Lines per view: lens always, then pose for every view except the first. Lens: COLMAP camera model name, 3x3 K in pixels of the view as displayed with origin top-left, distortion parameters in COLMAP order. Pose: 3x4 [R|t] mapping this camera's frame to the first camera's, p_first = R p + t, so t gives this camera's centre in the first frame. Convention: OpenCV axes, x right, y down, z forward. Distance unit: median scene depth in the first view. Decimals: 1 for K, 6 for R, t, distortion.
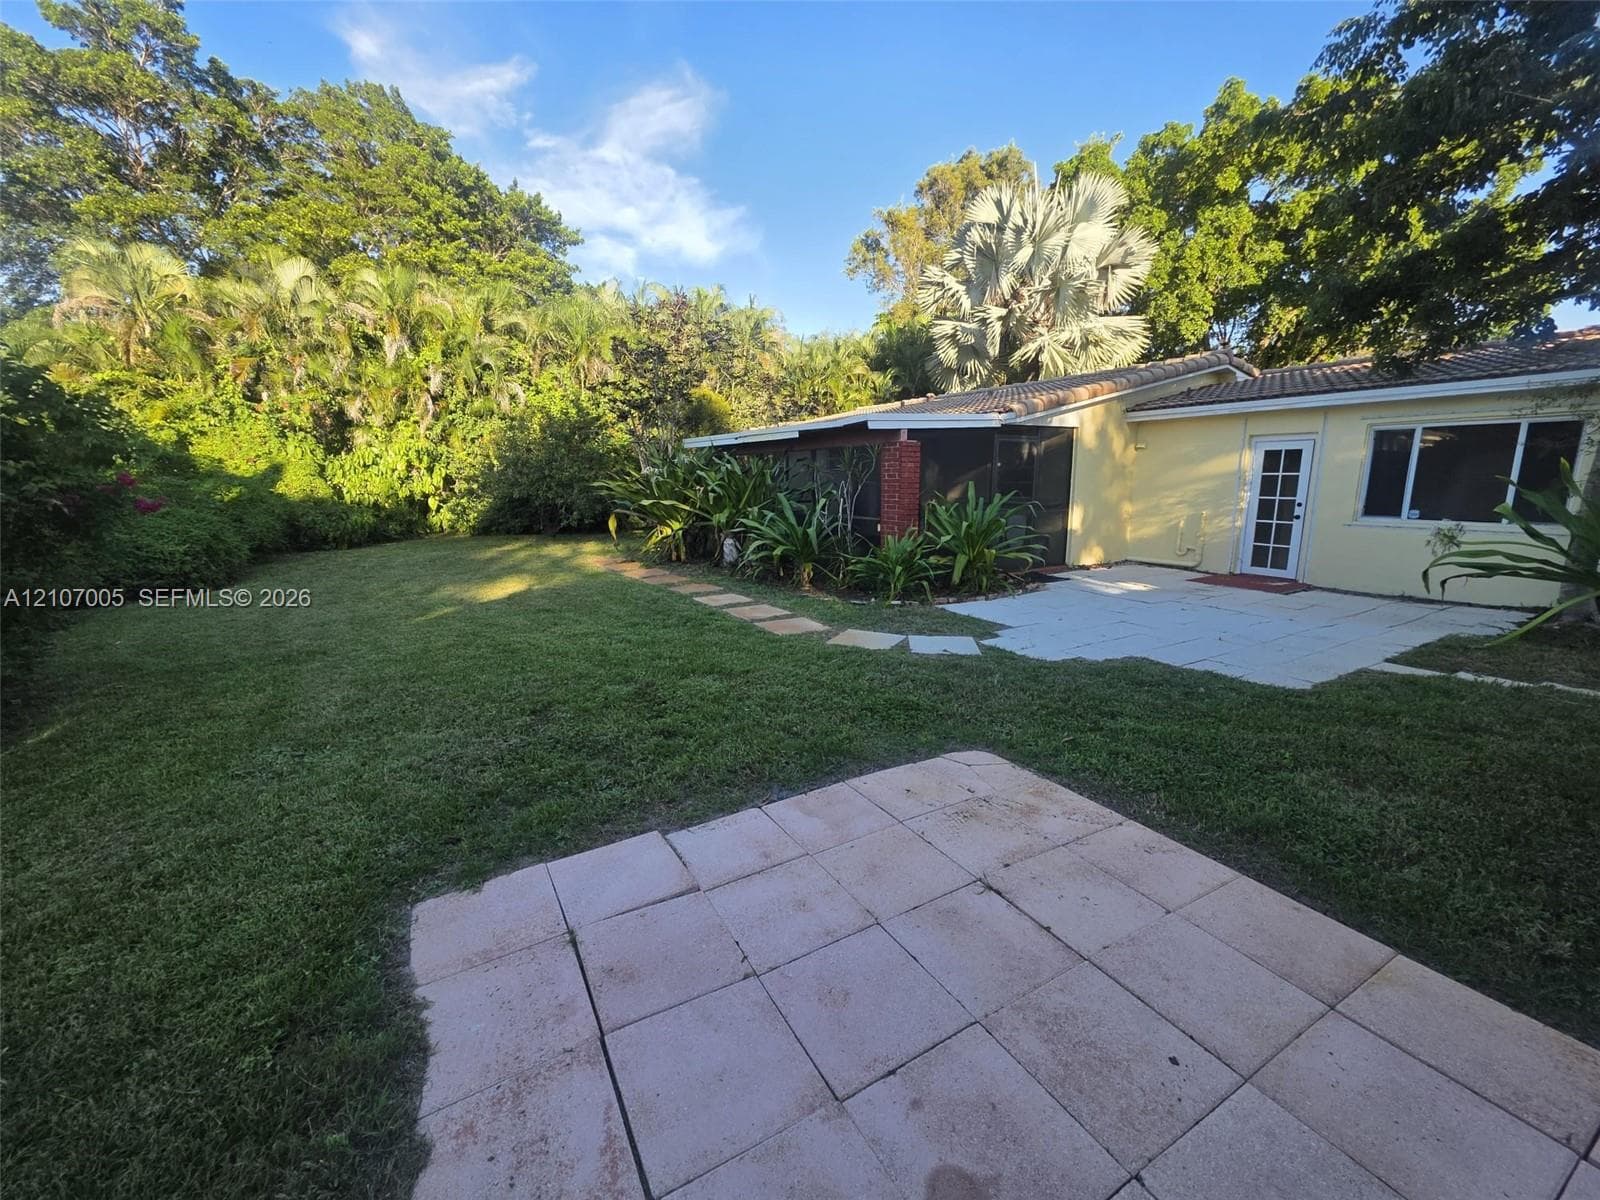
lens RADIAL K [[633.8, 0, 795.5], [0, 633.8, 592.3], [0, 0, 1]] dist [0.002924, 0.000244]
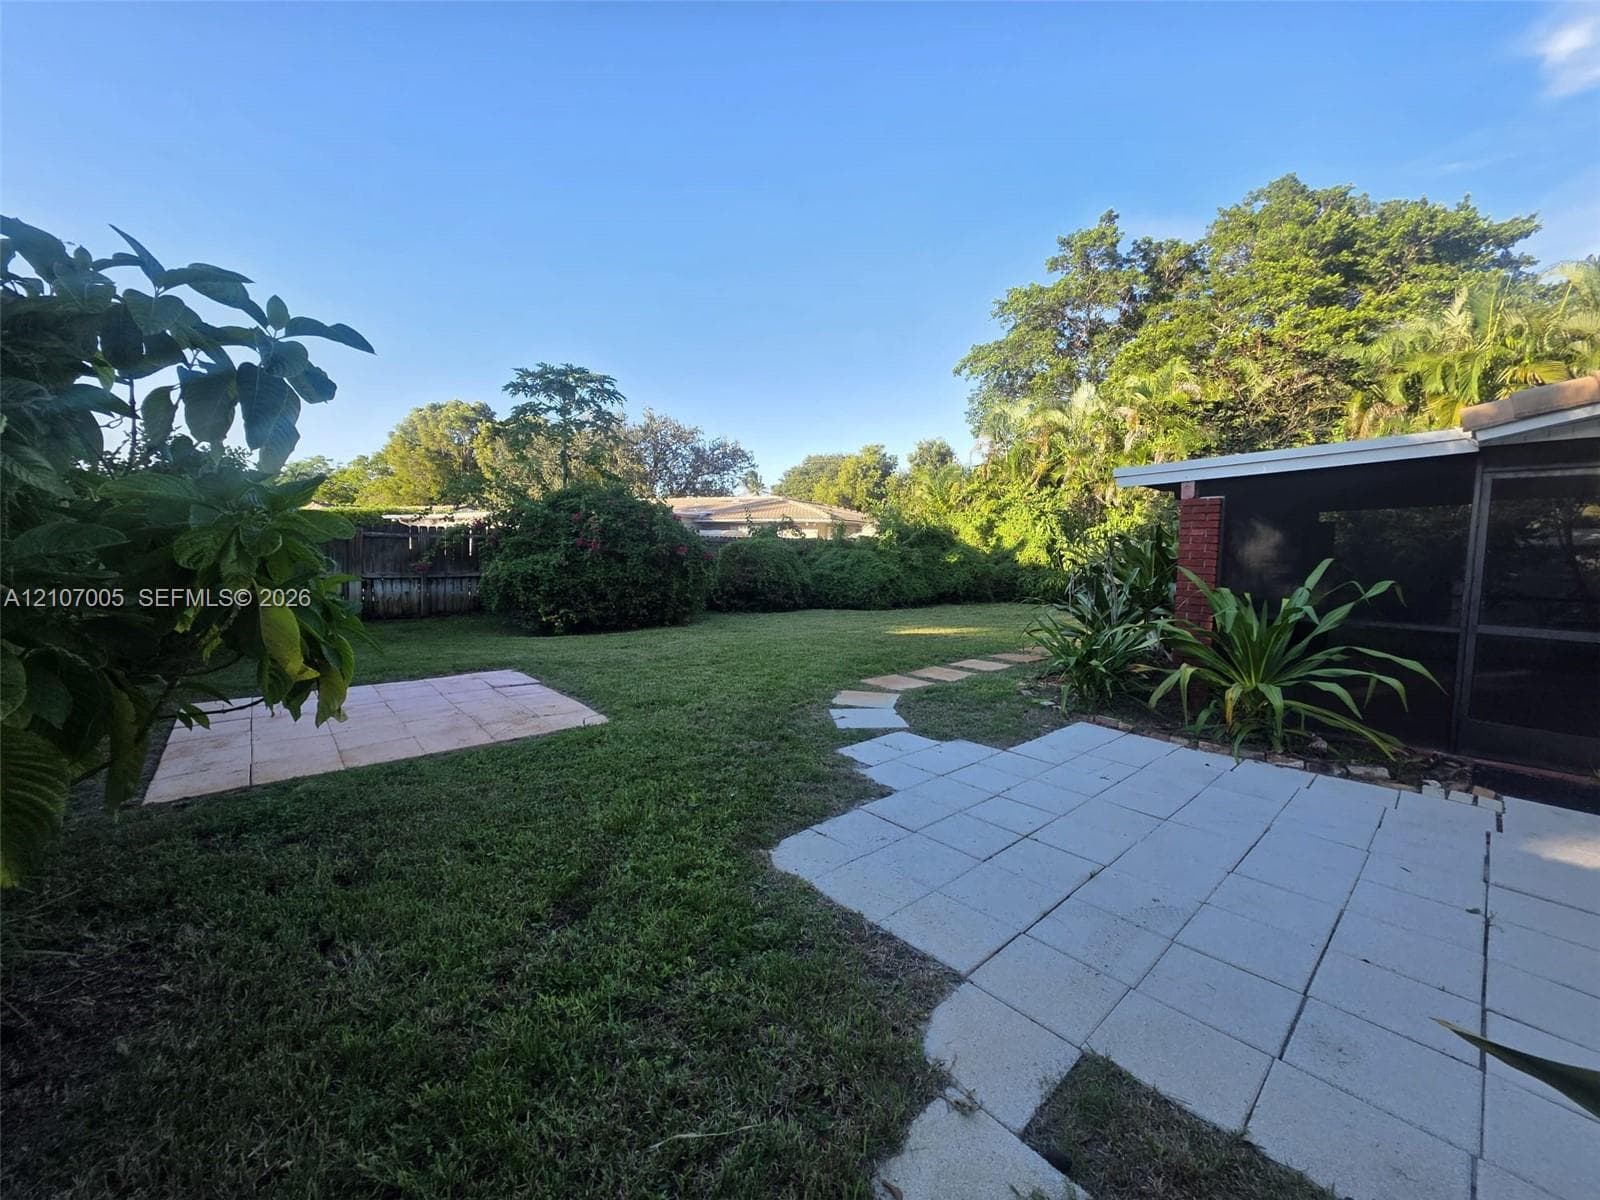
lens RADIAL K [[628.2, 0, 792.5], [0, 628.2, 594.9], [0, 0, 1]] dist [0.000154, 0.008255]
pose [[0.199095, 0.081323, -0.976600, 0.478268], [-0.195375, 0.979839, 0.041762, -0.049195], [0.960307, 0.182489, 0.210970, 0.283917]]
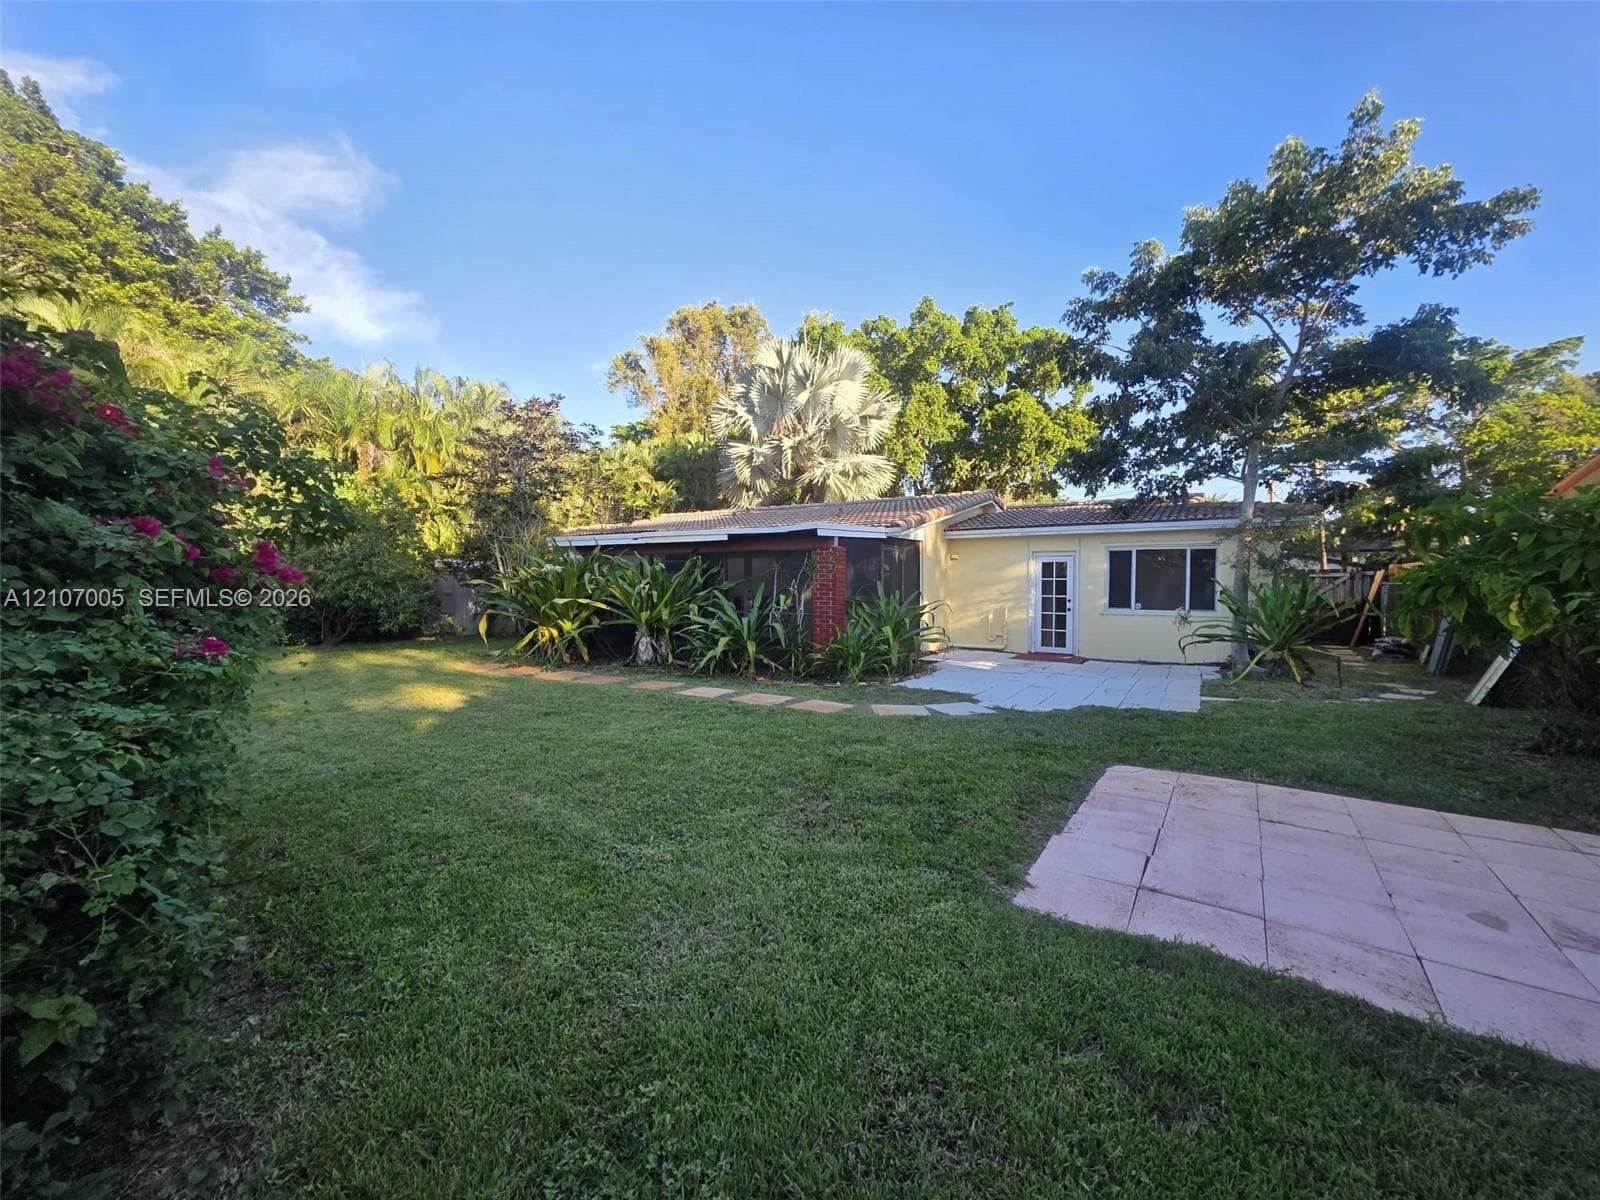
lens RADIAL K [[640.6, 0, 784.9], [0, 640.6, 604.7], [0, 0, 1]] dist [0.000590, 0.000230]
pose [[0.901487, -0.004743, 0.432779, -0.265516], [0.068233, 0.988993, -0.131292, 0.009793], [-0.427393, 0.147888, 0.891888, 0.001249]]
